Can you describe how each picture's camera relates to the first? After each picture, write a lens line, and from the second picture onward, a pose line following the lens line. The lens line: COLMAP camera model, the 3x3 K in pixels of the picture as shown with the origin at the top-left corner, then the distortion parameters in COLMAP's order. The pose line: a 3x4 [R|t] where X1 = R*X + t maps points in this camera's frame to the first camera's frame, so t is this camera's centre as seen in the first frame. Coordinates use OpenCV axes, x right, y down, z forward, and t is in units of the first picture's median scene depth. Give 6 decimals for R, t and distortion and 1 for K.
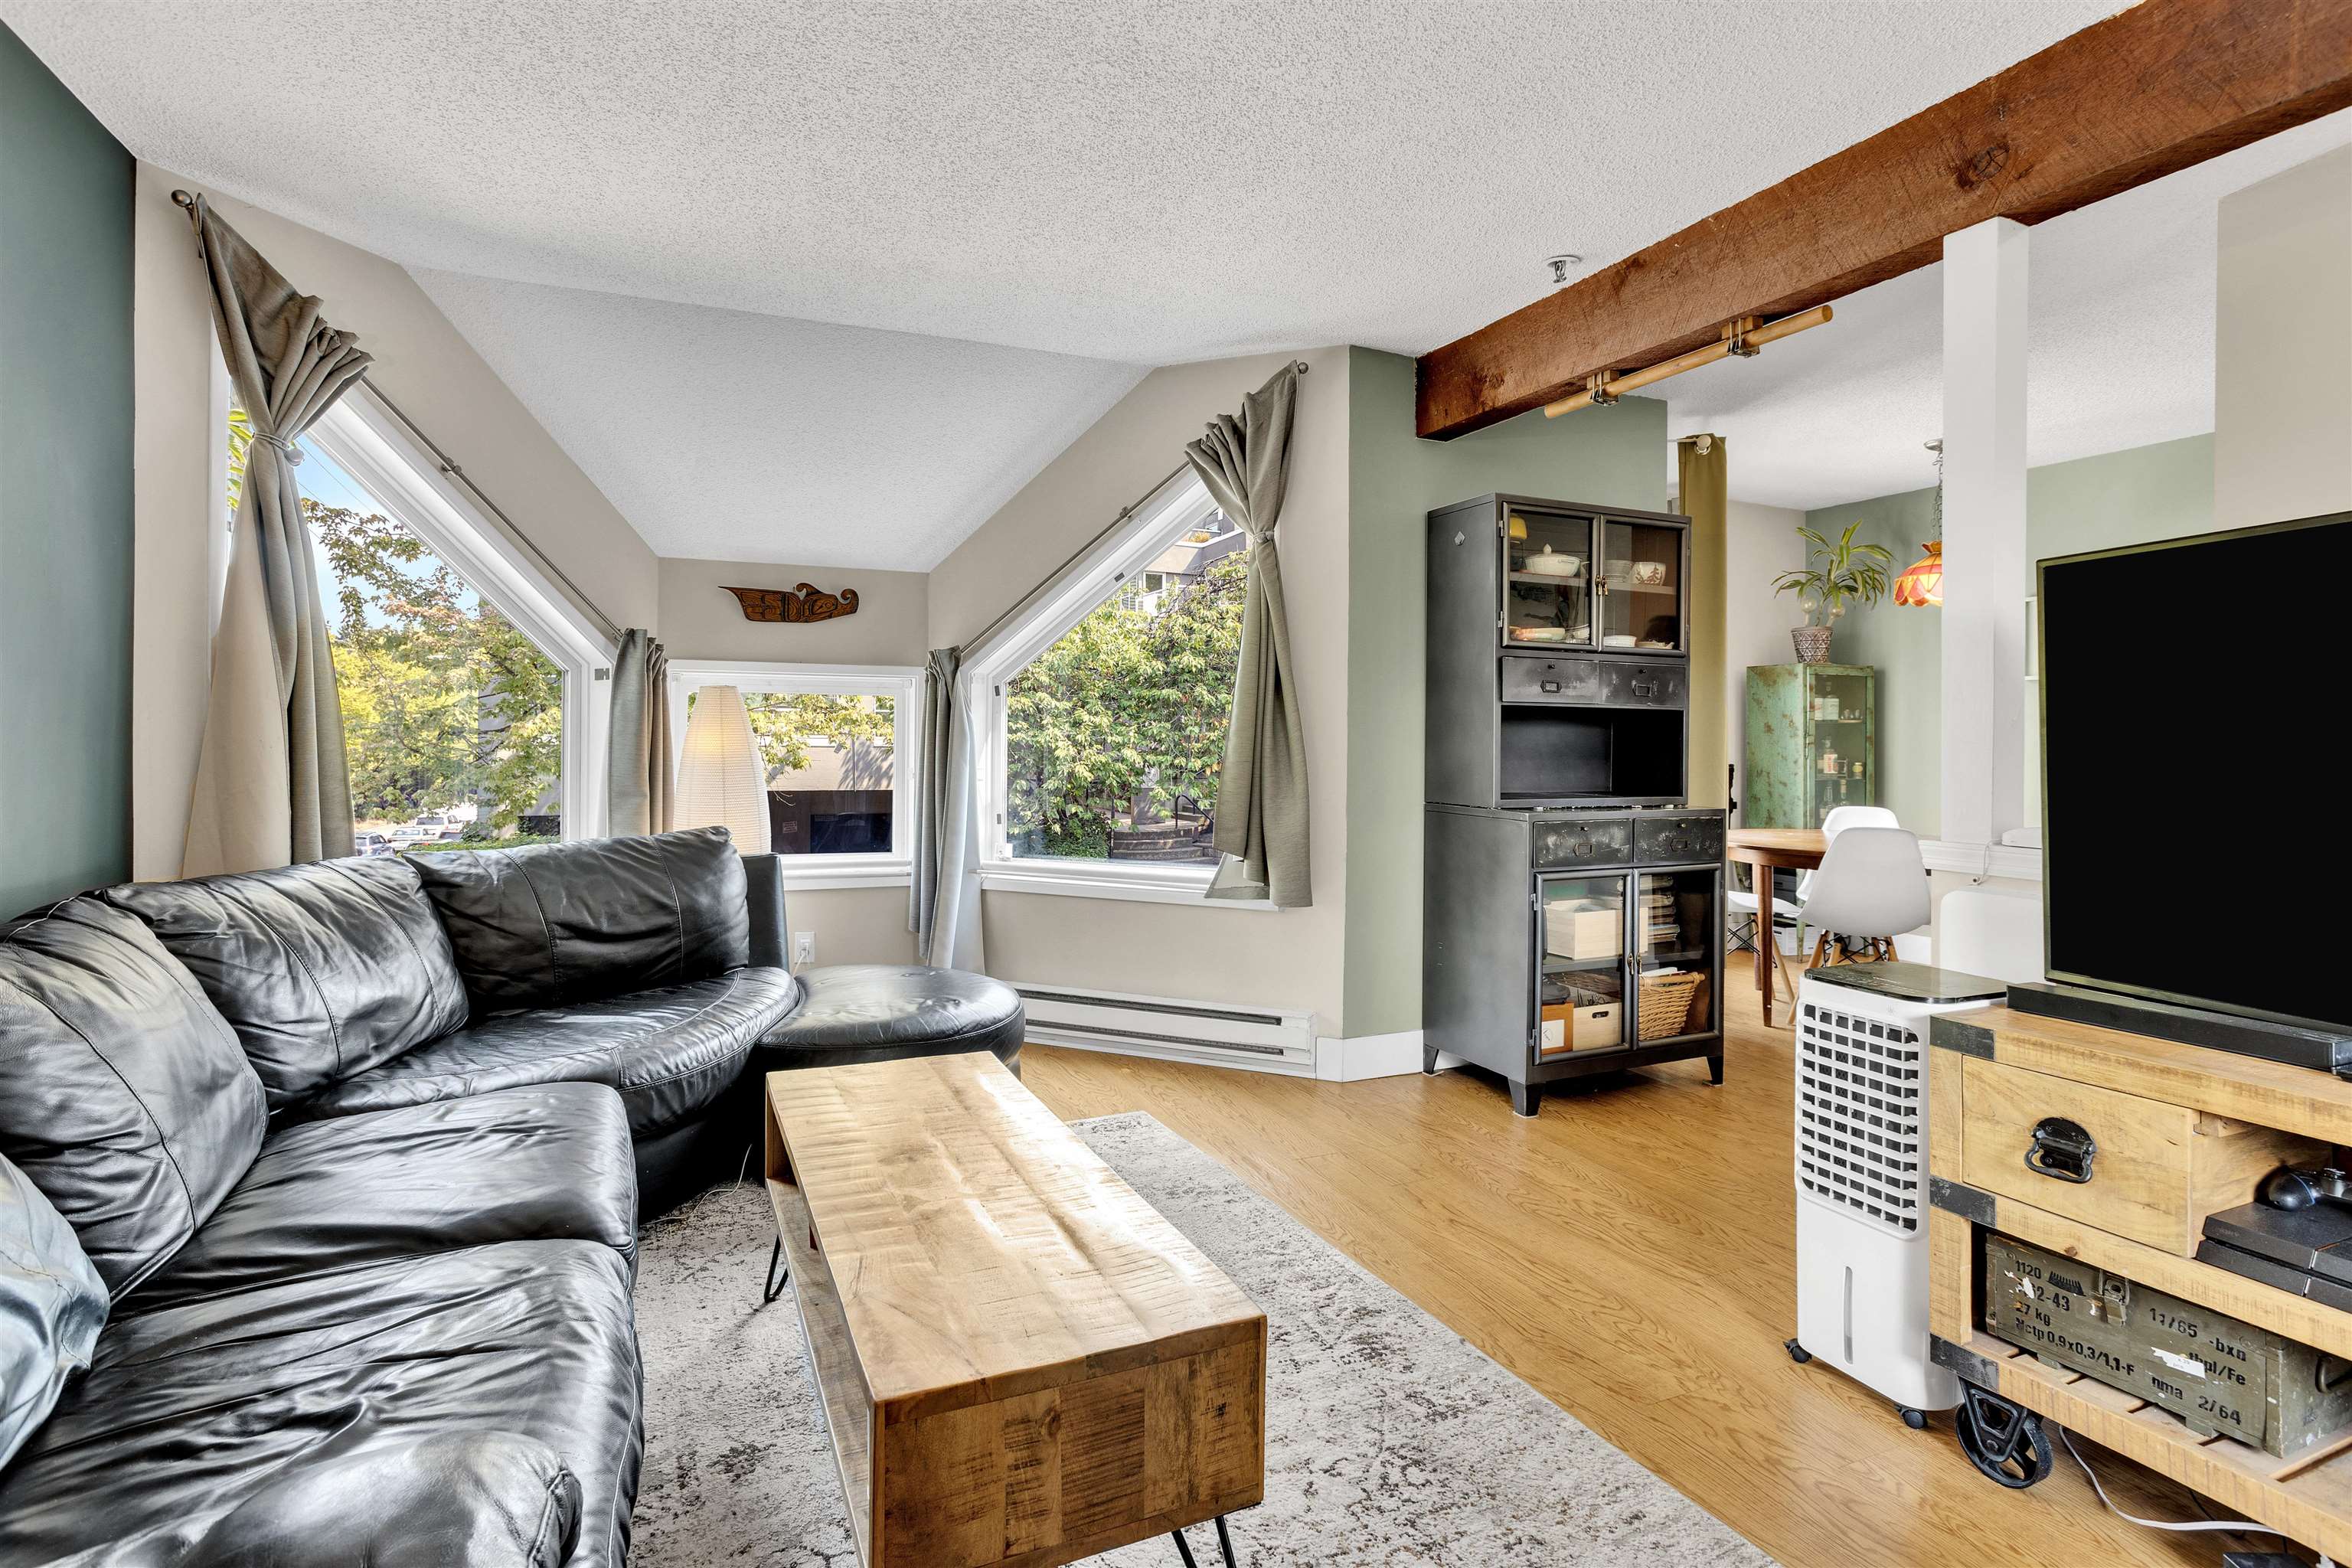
lens RADIAL K [[1146.9, 0, 1161.4], [0, 1146.9, 730.5], [0, 0, 1]] dist [-0.026237, 0.002435]
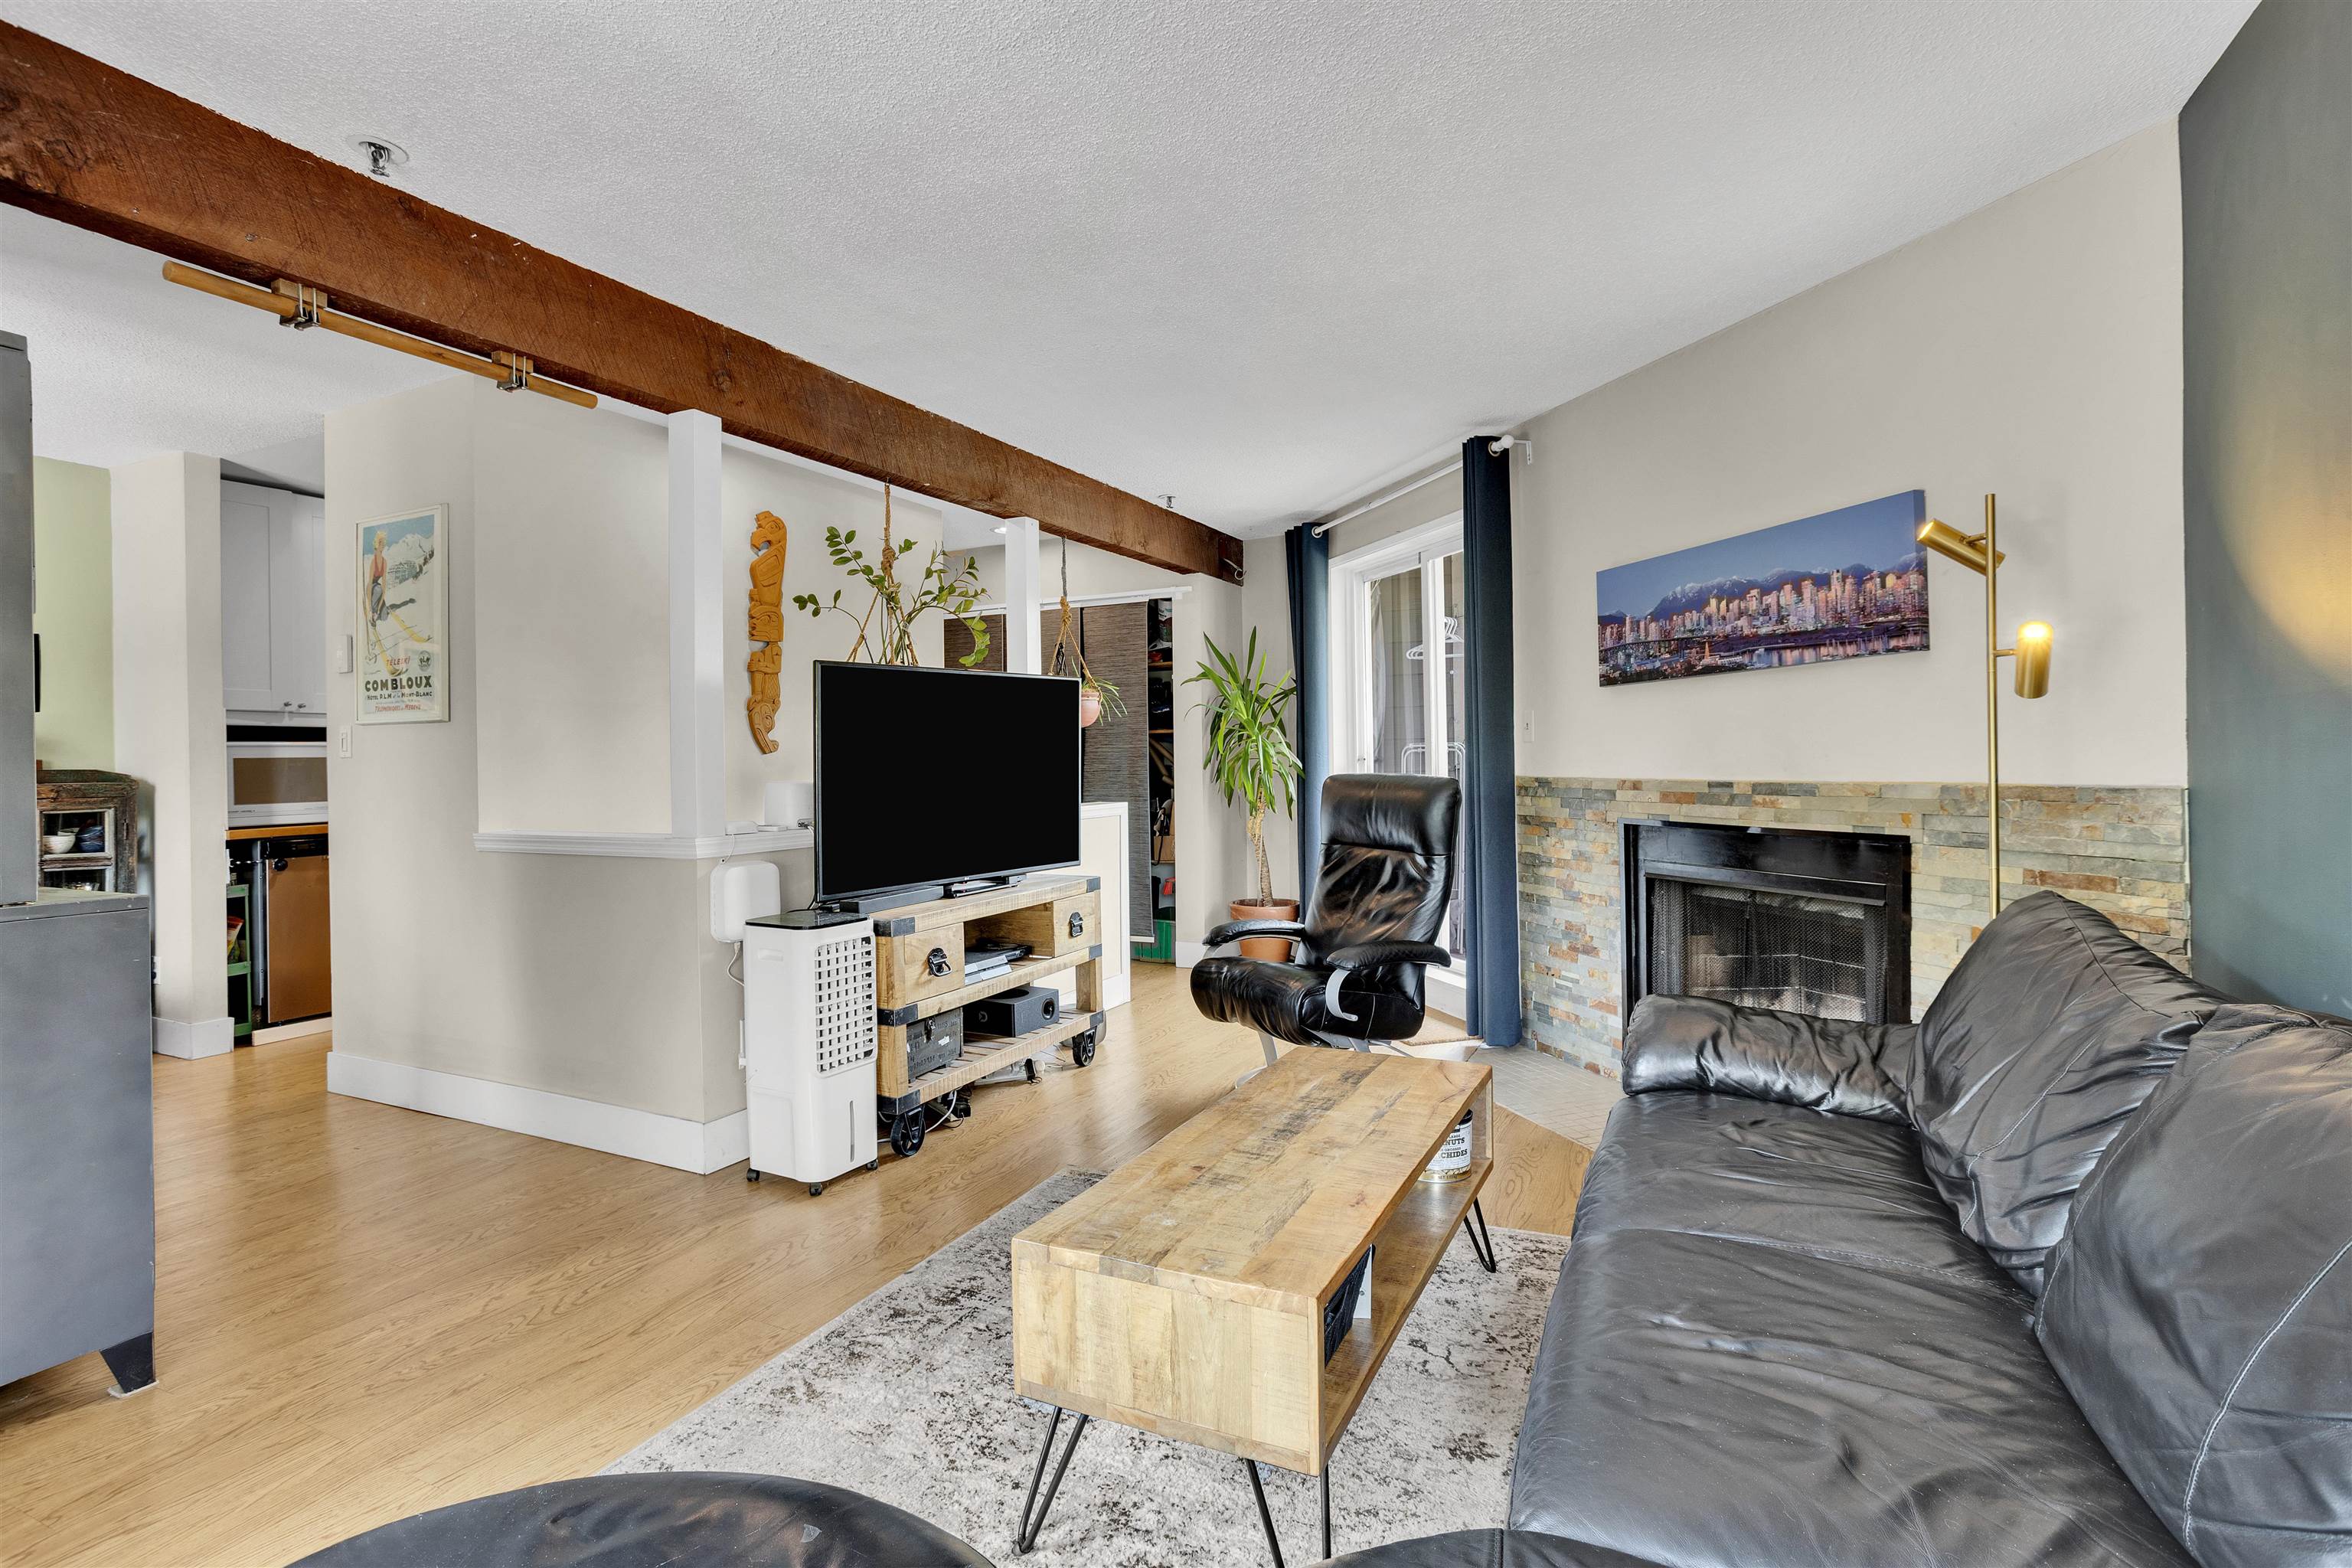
lens RADIAL K [[1146.9, 0, 1175.6], [0, 1146.9, 780.9], [0, 0, 1]] dist [-0.026237, 0.002435]
pose [[-0.652148, -0.011355, 0.758007, -0.565518], [0.004774, 0.999806, 0.019085, 0.001512], [-0.758077, 0.016065, -0.651967, 1.079044]]
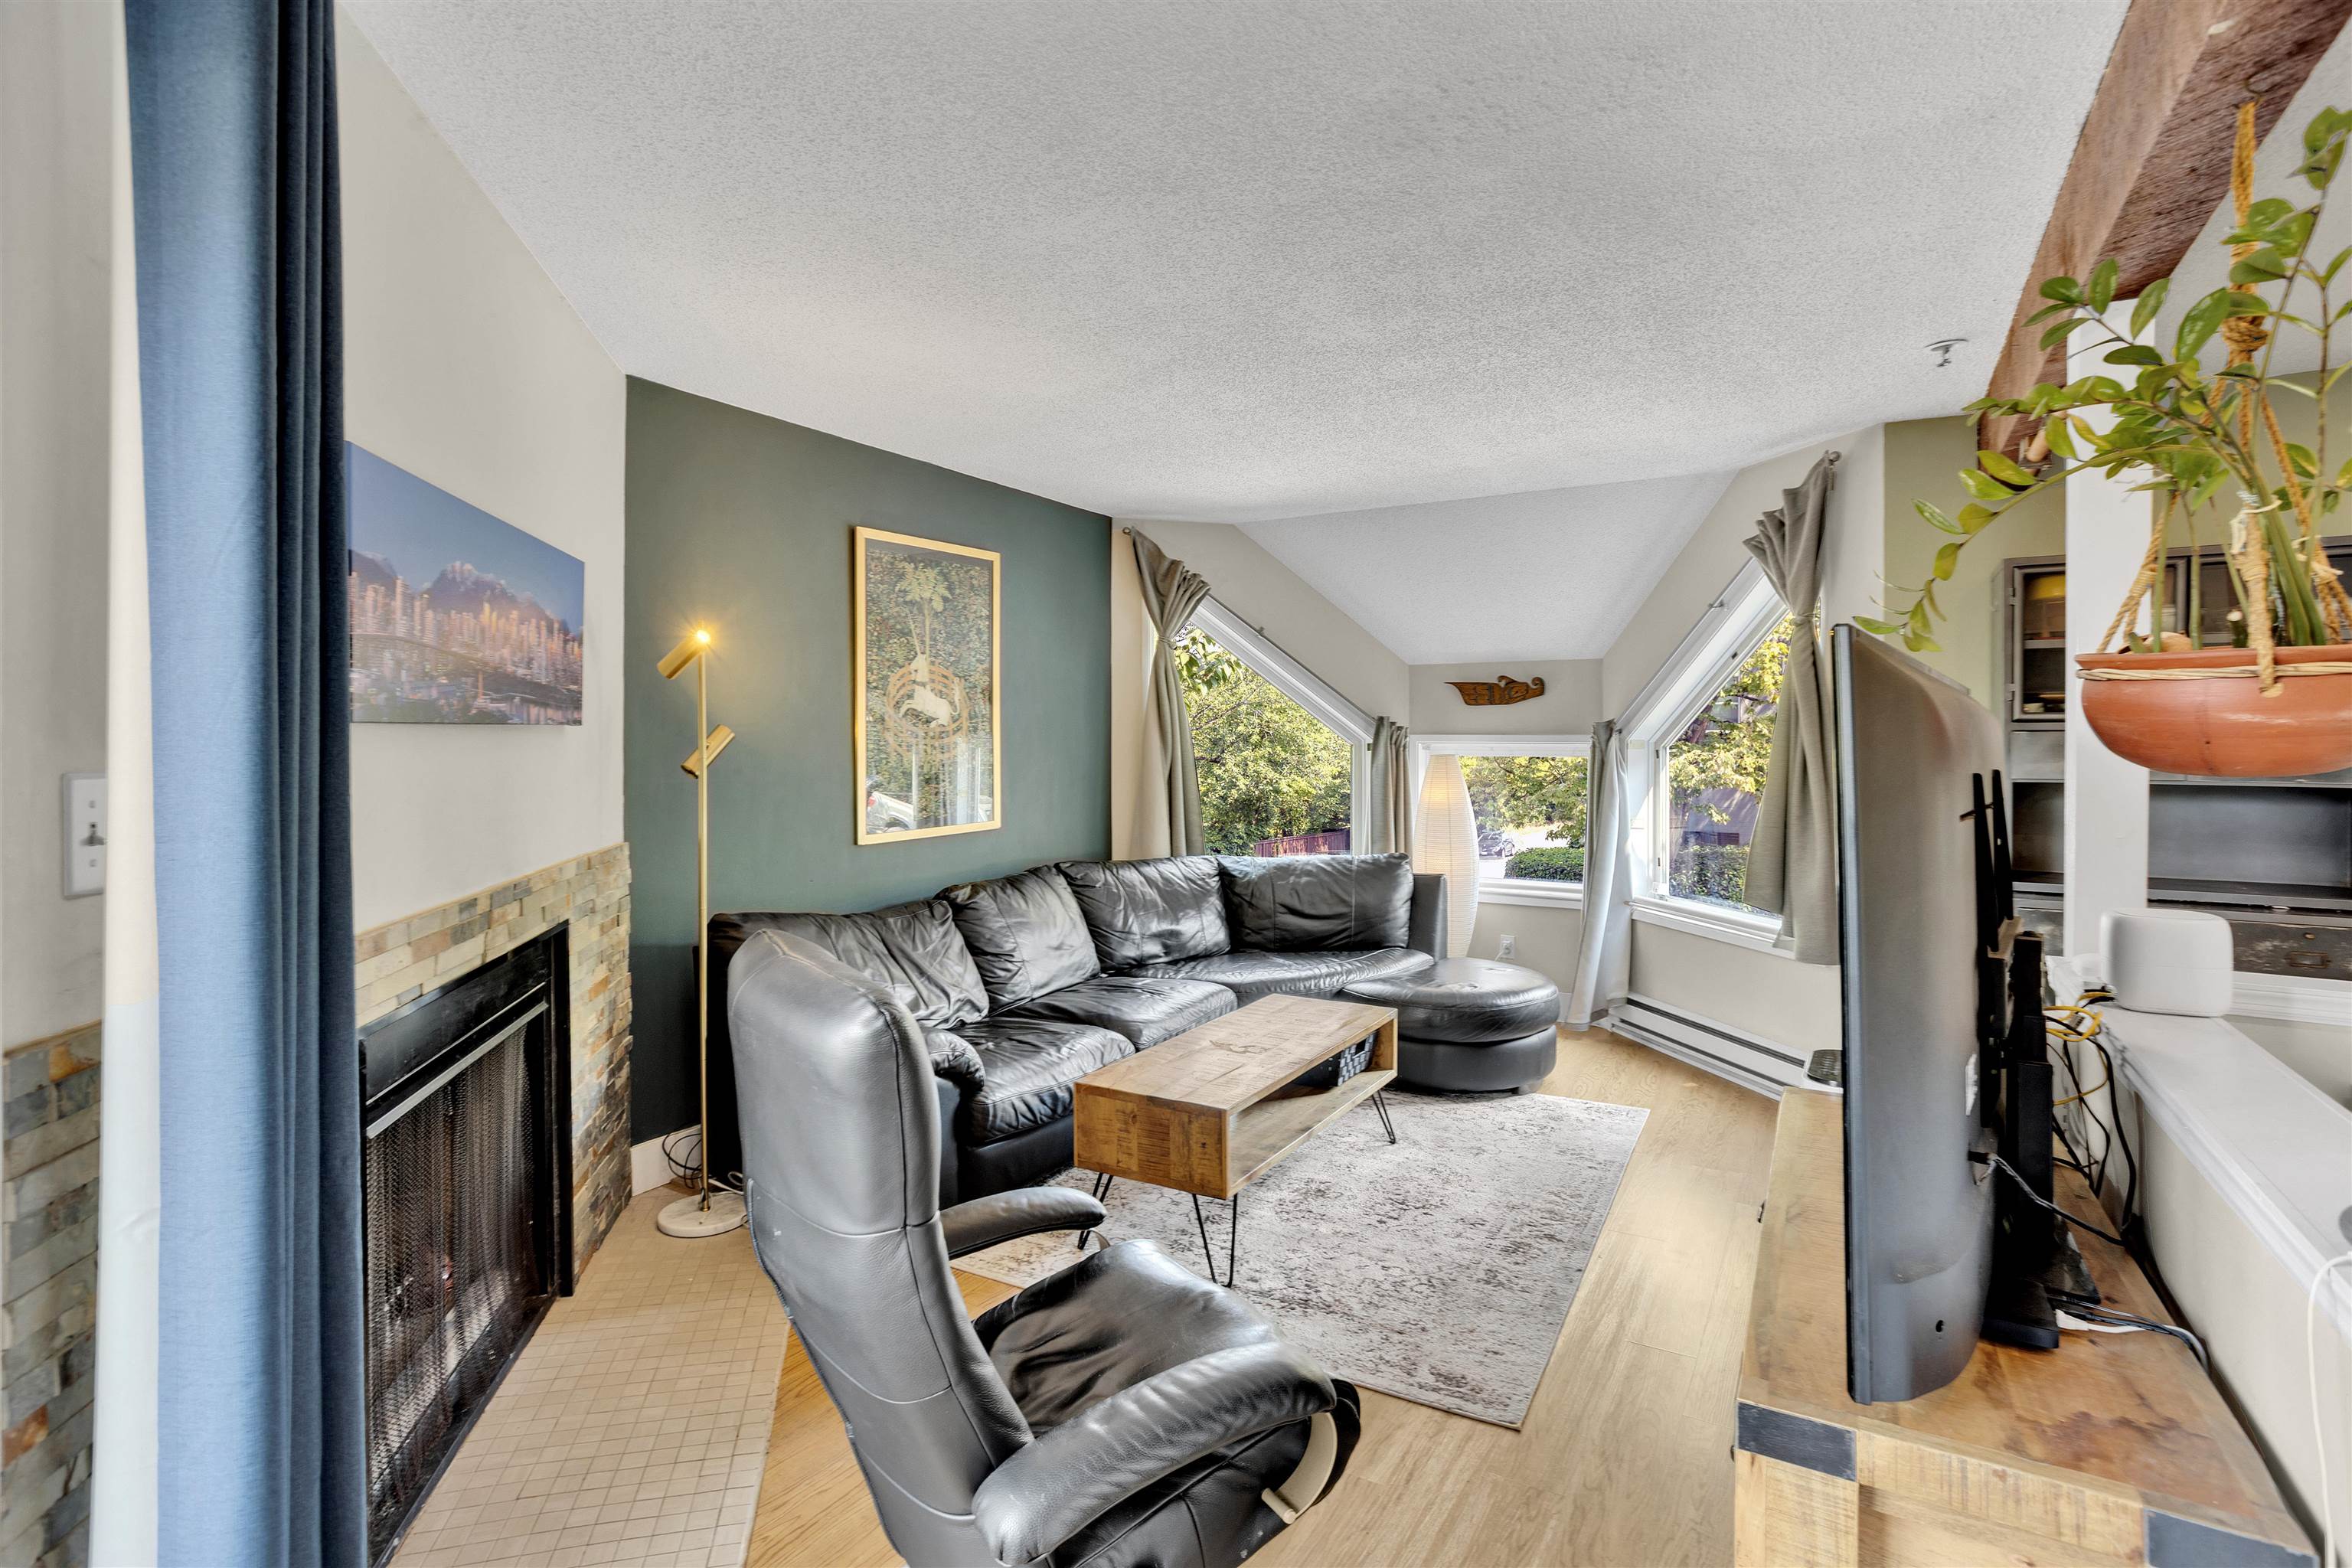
lens RADIAL K [[1146.9, 0, 1198.6], [0, 1146.9, 737.7], [0, 0, 1]] dist [-0.026237, 0.002435]
pose [[0.600381, -0.011223, -0.799635, 0.753854], [0.006269, 0.999937, -0.009327, -0.062550], [0.799690, 0.000587, 0.600413, -0.126502]]
